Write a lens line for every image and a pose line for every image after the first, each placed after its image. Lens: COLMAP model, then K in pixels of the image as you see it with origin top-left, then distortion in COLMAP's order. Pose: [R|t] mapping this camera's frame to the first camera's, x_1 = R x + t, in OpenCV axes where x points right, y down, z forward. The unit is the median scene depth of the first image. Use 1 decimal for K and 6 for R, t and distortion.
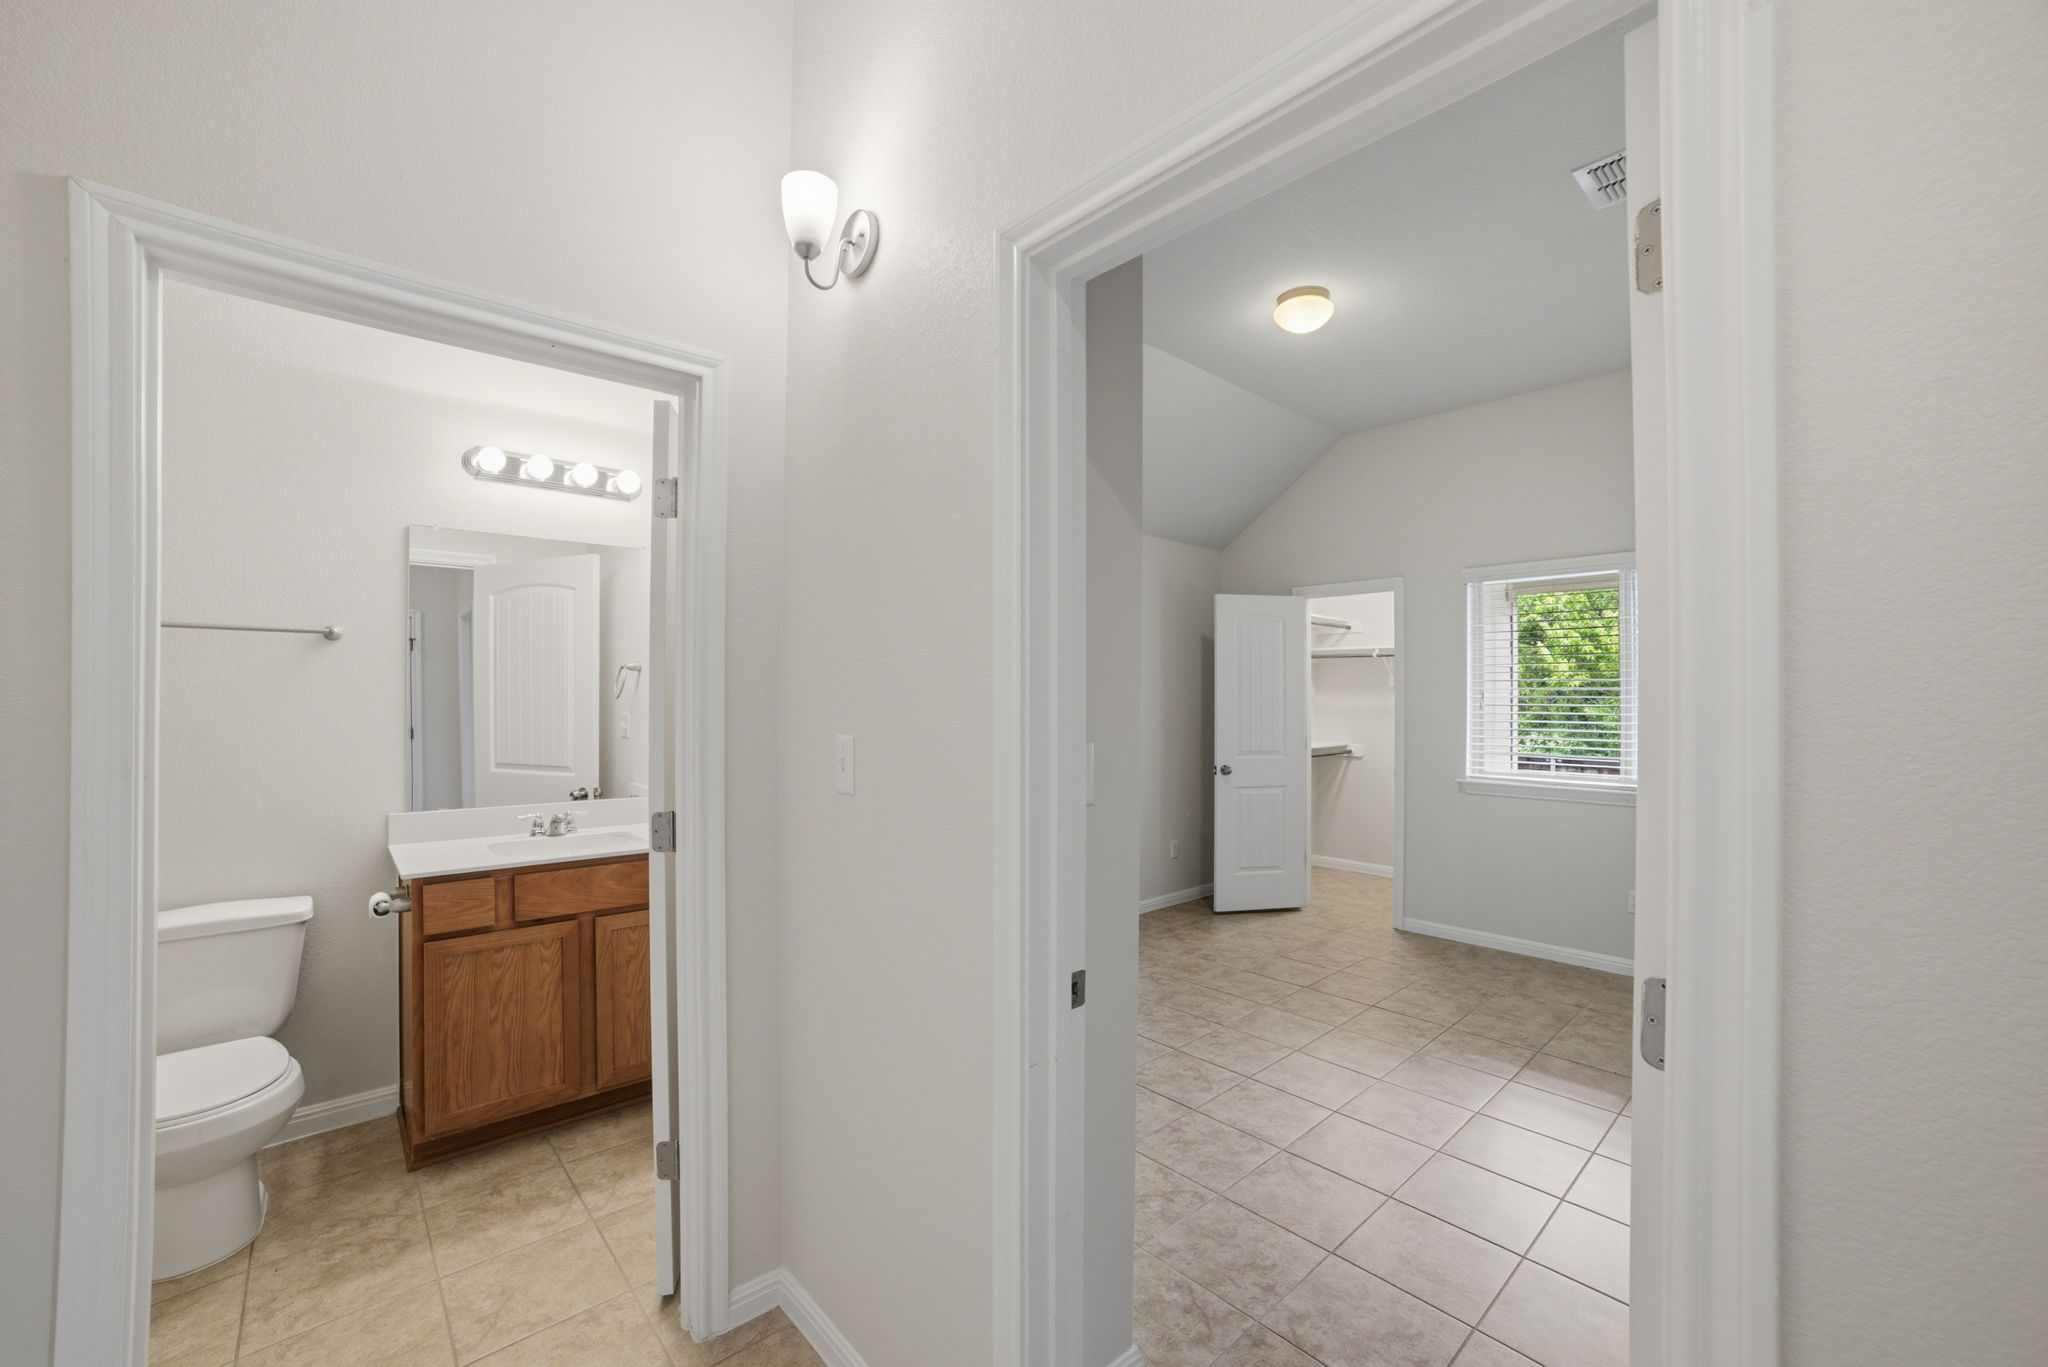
lens RADIAL K [[819.4, 0, 1019.0], [0, 819.4, 689.4], [0, 0, 1]] dist [-0.081823, 0.034401]
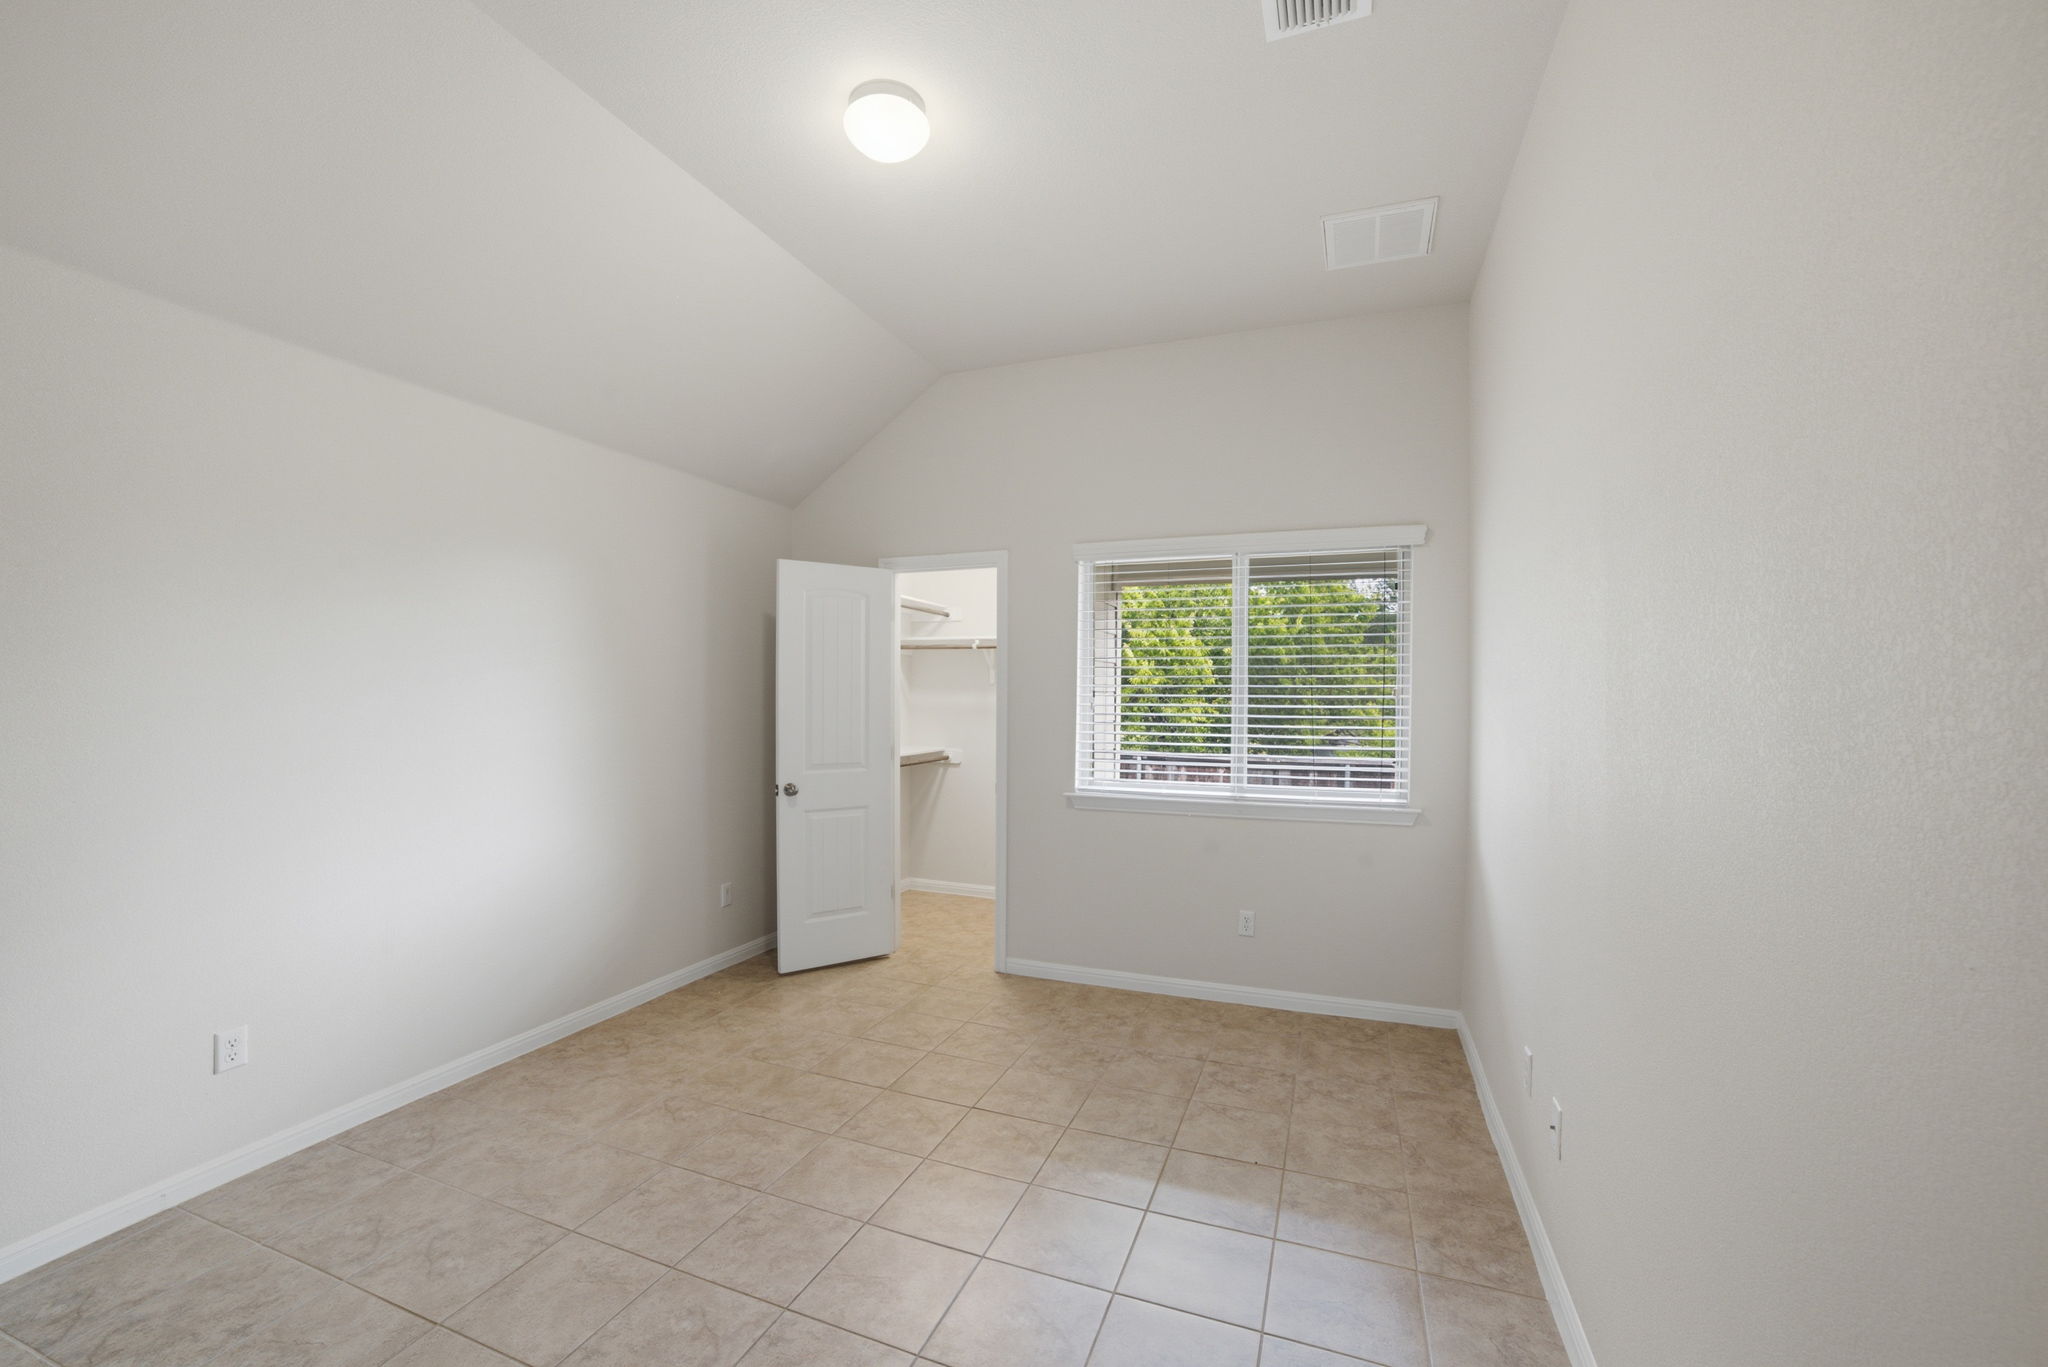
lens RADIAL K [[824.7, 0, 1020.0], [0, 824.7, 690.2], [0, 0, 1]] dist [-0.082967, 0.034441]
pose [[0.892149, 0.005495, 0.451709, 0.086542], [-0.007770, 0.999965, 0.003180, 0.001605], [-0.451675, -0.006347, 0.892160, 0.192083]]
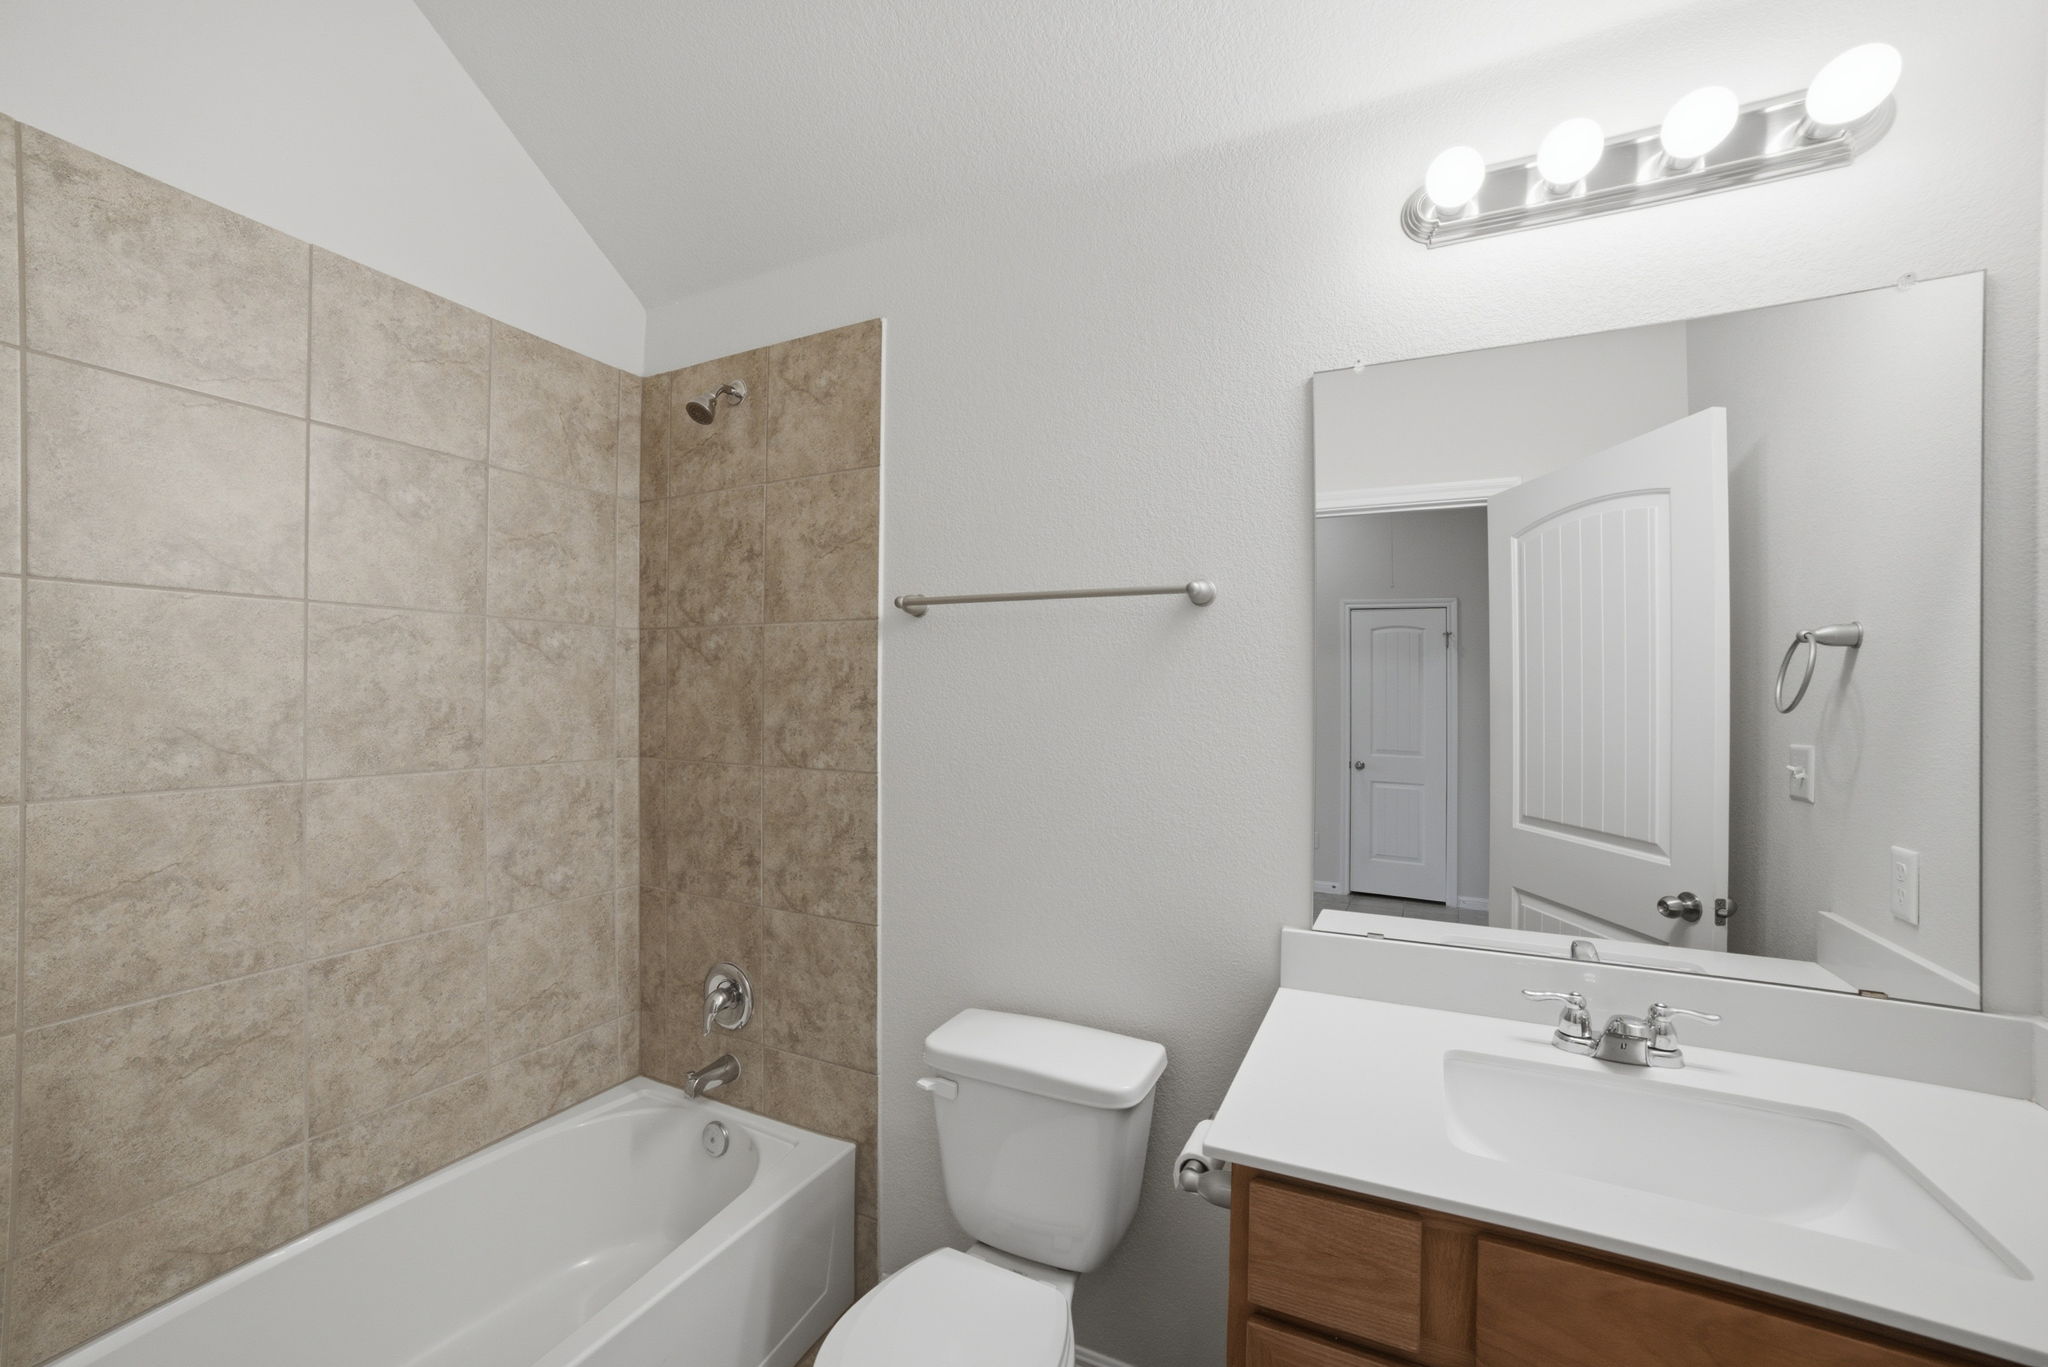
lens RADIAL K [[819.4, 0, 1019.0], [0, 819.4, 689.4], [0, 0, 1]] dist [-0.081823, 0.034401]
pose [[0.374976, -0.005065, -0.927021, -1.055913], [0.000356, 0.999986, -0.005319, 0.003932], [0.927034, 0.001665, 0.374973, 1.840101]]
